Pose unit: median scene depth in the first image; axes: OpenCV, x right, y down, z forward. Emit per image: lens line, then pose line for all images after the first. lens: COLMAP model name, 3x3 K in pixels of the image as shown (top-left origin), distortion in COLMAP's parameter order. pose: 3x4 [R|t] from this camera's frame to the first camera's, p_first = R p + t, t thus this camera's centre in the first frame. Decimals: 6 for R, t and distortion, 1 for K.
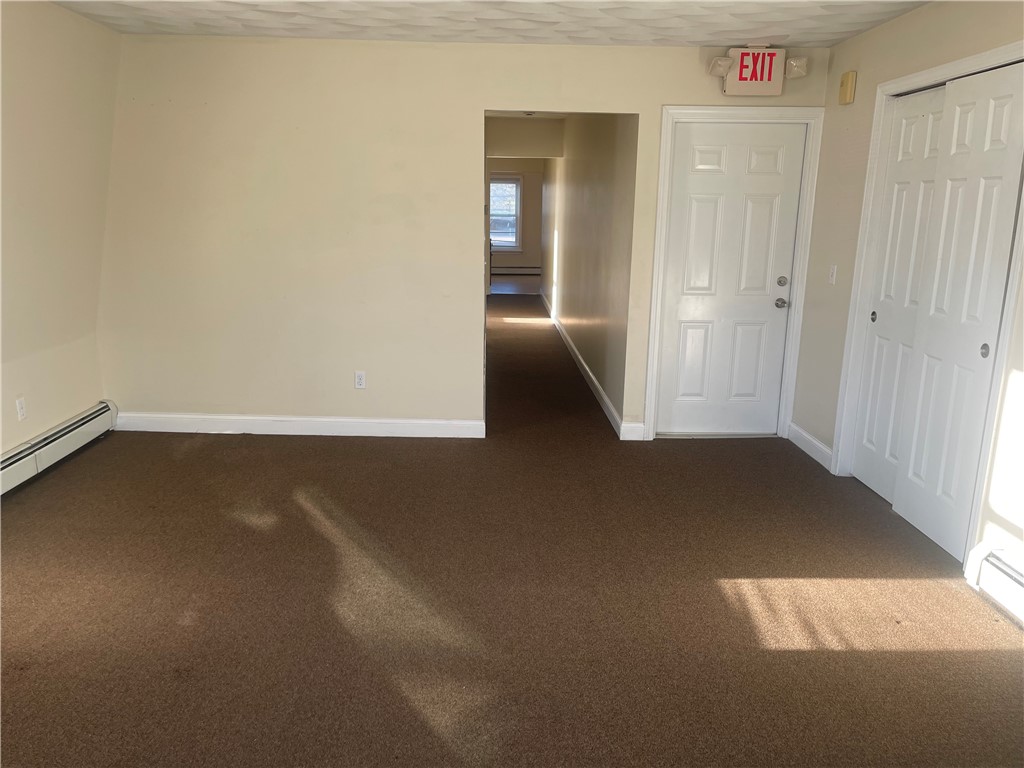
lens RADIAL K [[785.8, 0, 507.5], [0, 785.8, 378.5], [0, 0, 1]] dist [0.064263, -0.058531]
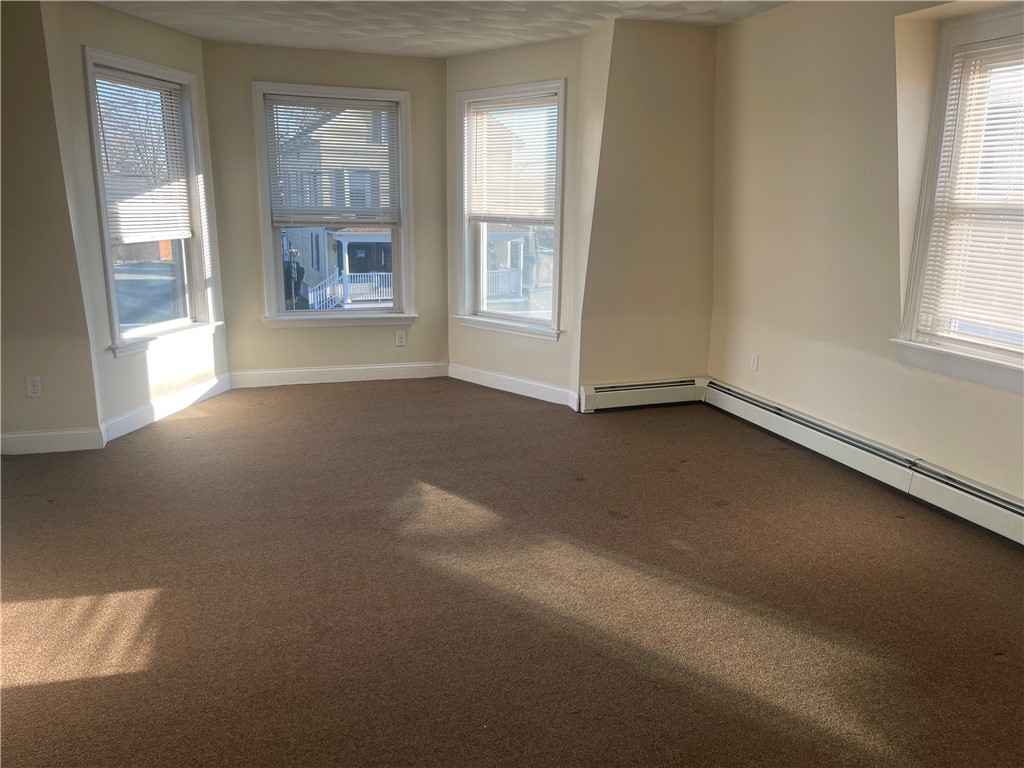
lens RADIAL K [[777.0, 0, 509.8], [0, 777.0, 391.0], [0, 0, 1]] dist [0.057615, -0.072462]
pose [[-0.959505, 0.043252, -0.278351, 0.090266], [-0.086042, 0.895917, 0.435808, -0.235285], [0.268229, 0.442110, -0.855916, 1.128097]]
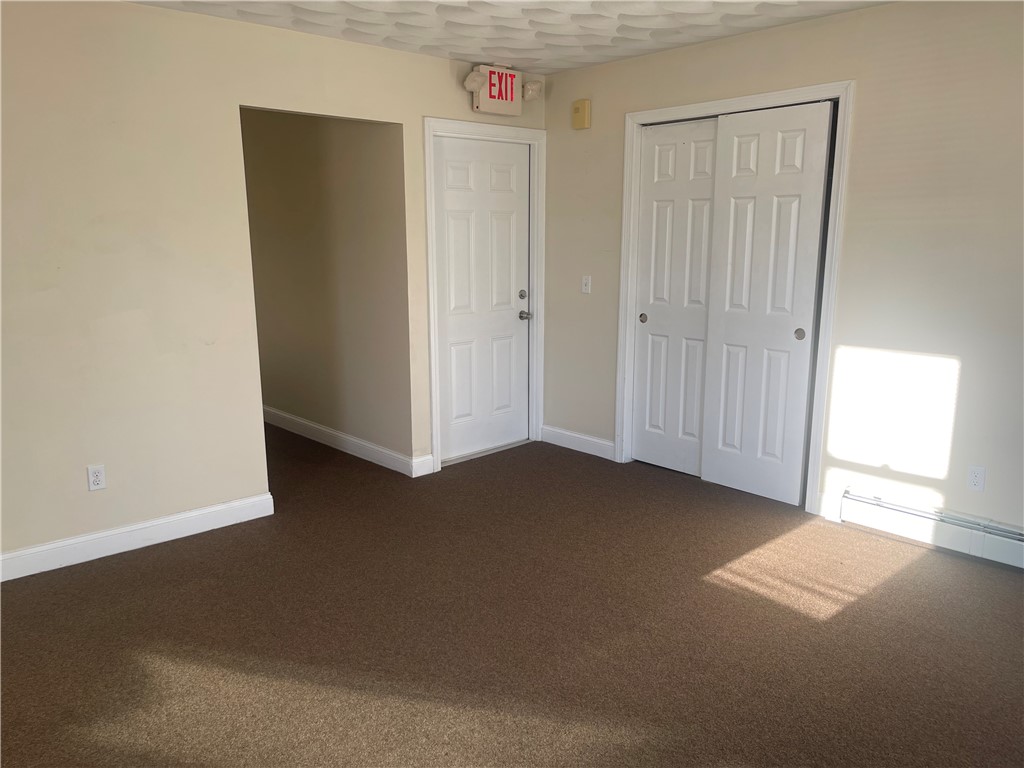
lens RADIAL K [[777.0, 0, 509.8], [0, 777.0, 391.0], [0, 0, 1]] dist [0.057615, -0.072462]
pose [[0.751739, -0.152891, 0.641492, -0.380791], [0.157015, 0.986275, 0.051067, -0.056752], [-0.640496, 0.062335, 0.765428, 0.251390]]
